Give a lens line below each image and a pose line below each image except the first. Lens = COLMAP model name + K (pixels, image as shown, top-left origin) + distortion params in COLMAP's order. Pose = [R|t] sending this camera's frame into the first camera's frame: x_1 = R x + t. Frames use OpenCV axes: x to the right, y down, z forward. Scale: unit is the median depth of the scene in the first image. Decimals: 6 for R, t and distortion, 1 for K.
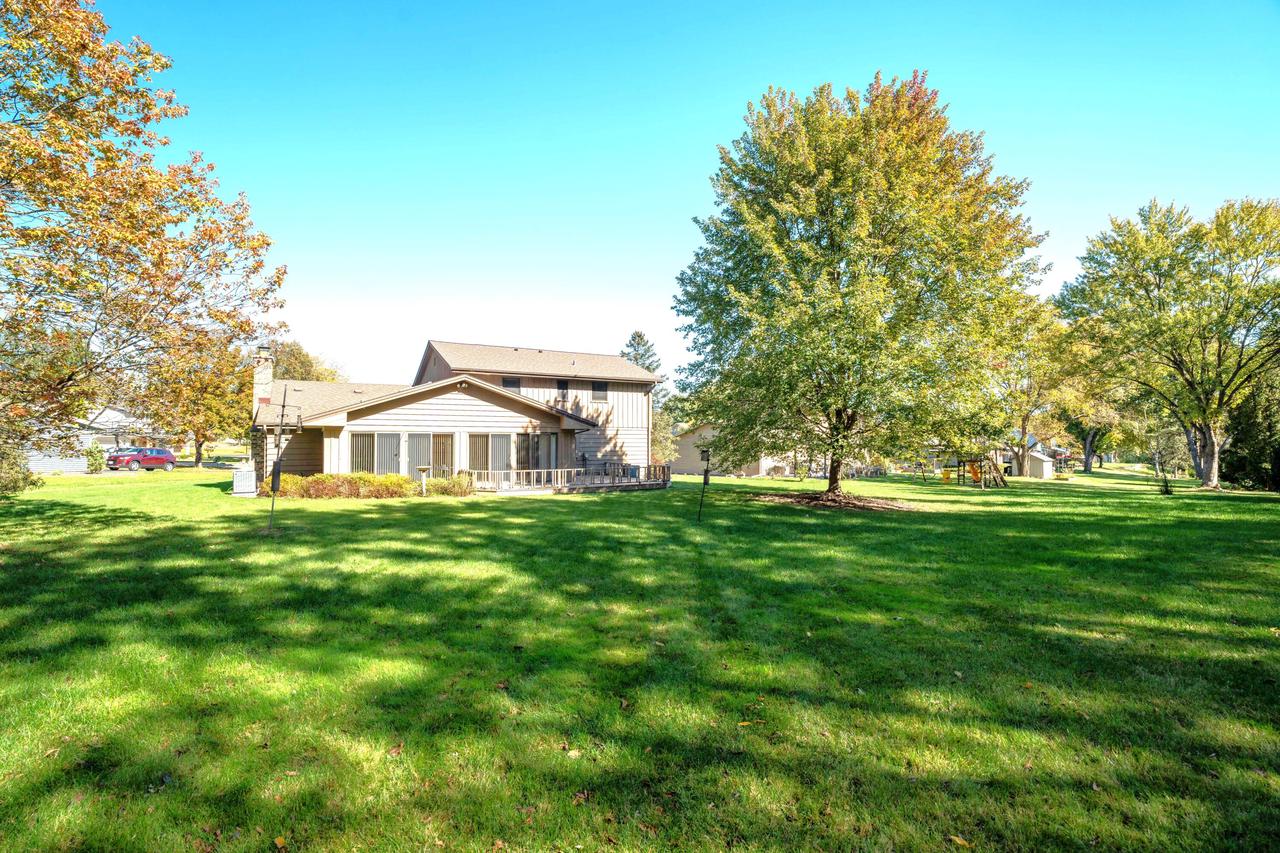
lens RADIAL K [[595.5, 0, 655.3], [0, 595.5, 425.1], [0, 0, 1]] dist [-0.002198, -0.000189]
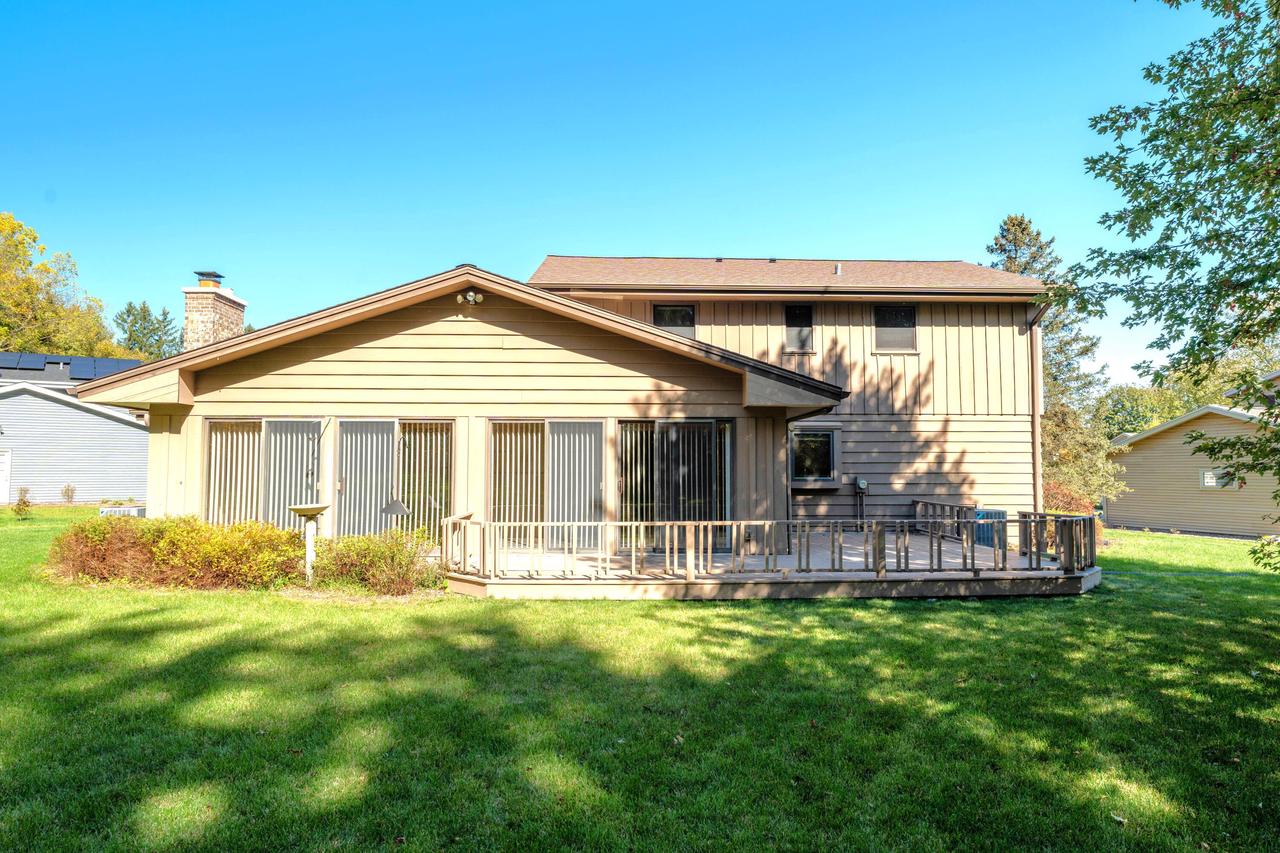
lens RADIAL K [[805.3, 0, 640.0], [0, 805.3, 426.5], [0, 0, 1]] dist [-0.002335, 0.000232]
pose [[0.875196, -0.026918, -0.483019, 0.018876], [0.014386, 0.999457, -0.029632, 0.026643], [0.483554, 0.018985, 0.875108, 0.451450]]
